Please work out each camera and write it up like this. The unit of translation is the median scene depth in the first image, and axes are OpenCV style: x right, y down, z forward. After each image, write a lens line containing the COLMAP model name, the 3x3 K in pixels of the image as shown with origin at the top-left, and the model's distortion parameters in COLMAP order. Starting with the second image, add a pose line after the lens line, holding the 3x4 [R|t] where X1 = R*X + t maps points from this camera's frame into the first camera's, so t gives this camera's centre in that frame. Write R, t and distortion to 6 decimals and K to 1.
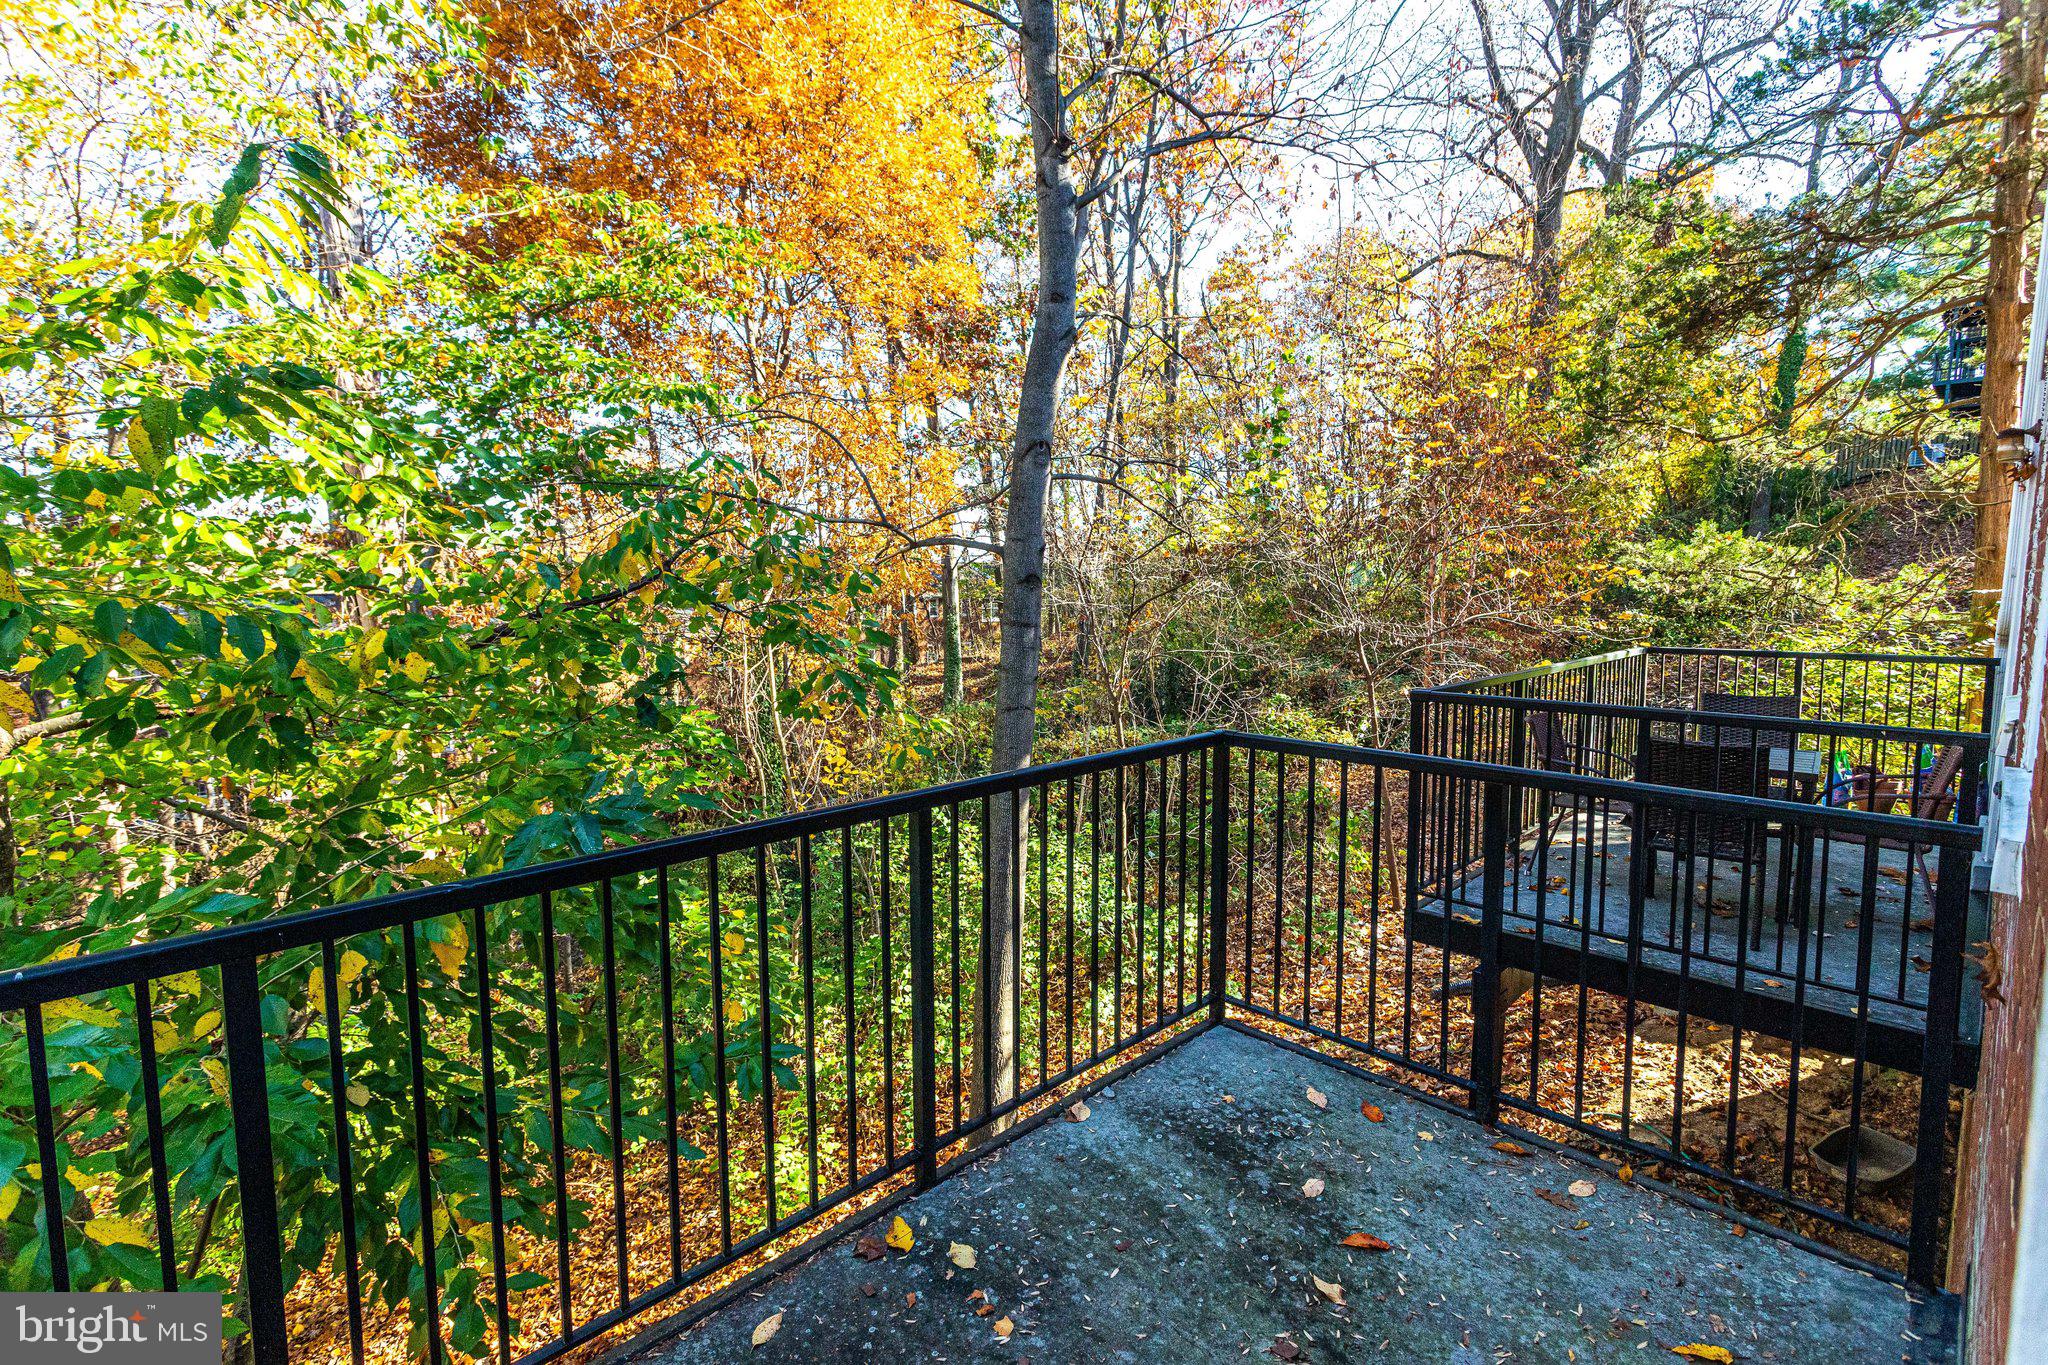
lens RADIAL K [[982.2, 0, 1024.0], [0, 982.2, 682.5], [0, 0, 1]] dist [0.001463, 0.000963]
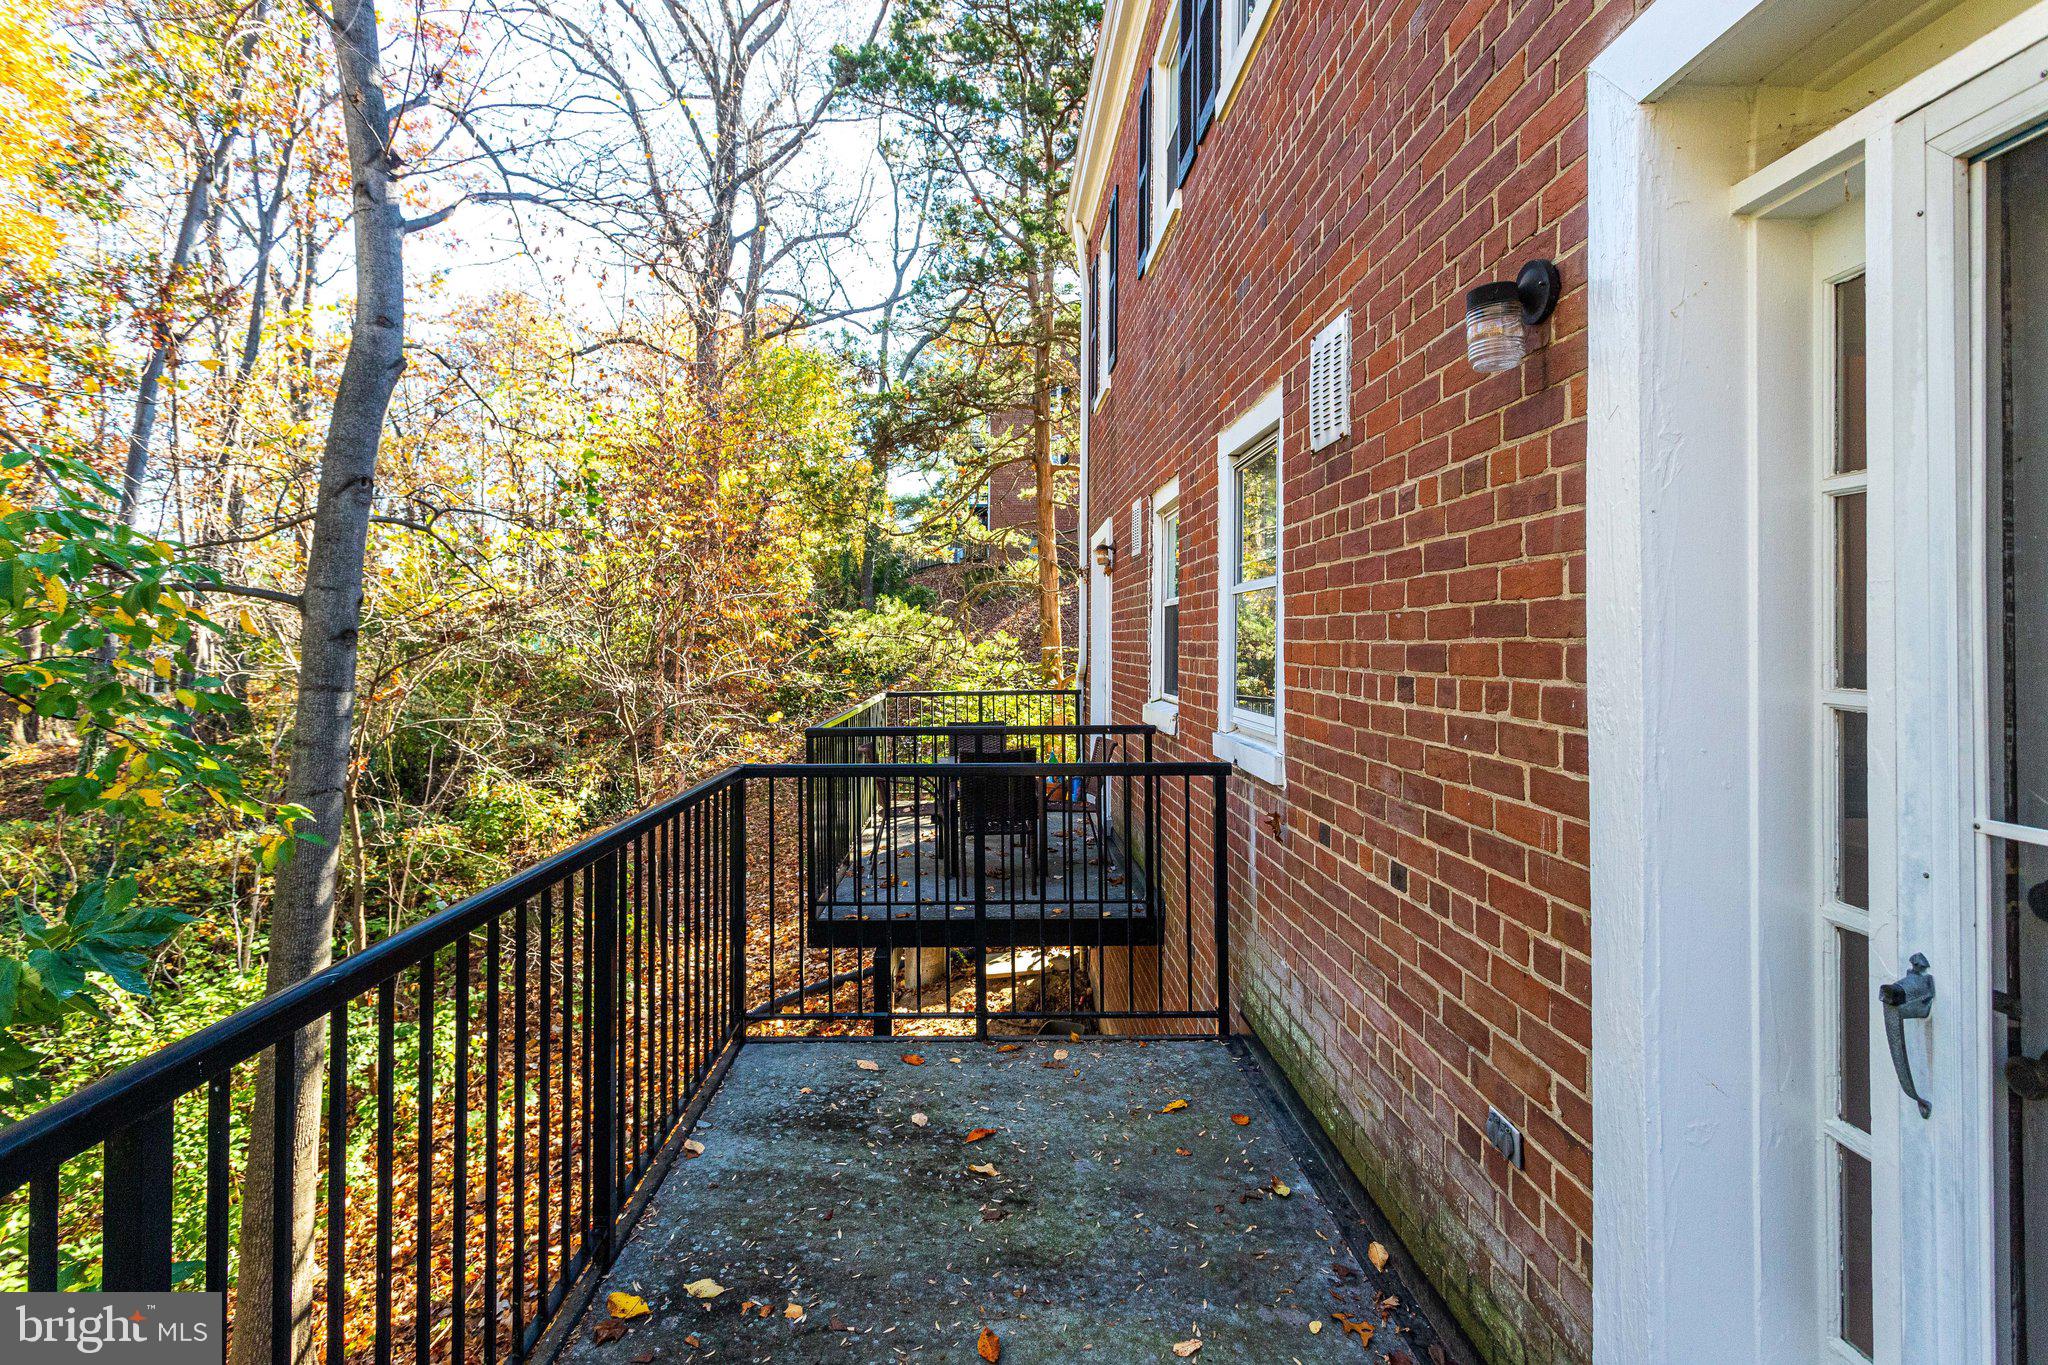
lens RADIAL K [[1009.0, 0, 1013.4], [0, 1009.0, 612.1], [0, 0, 1]] dist [0.002671, 0.000608]
pose [[0.676150, 0.025016, 0.736339, -0.182997], [0.079684, 0.991078, -0.106841, 0.011614], [-0.732442, 0.130915, 0.668124, -0.000259]]
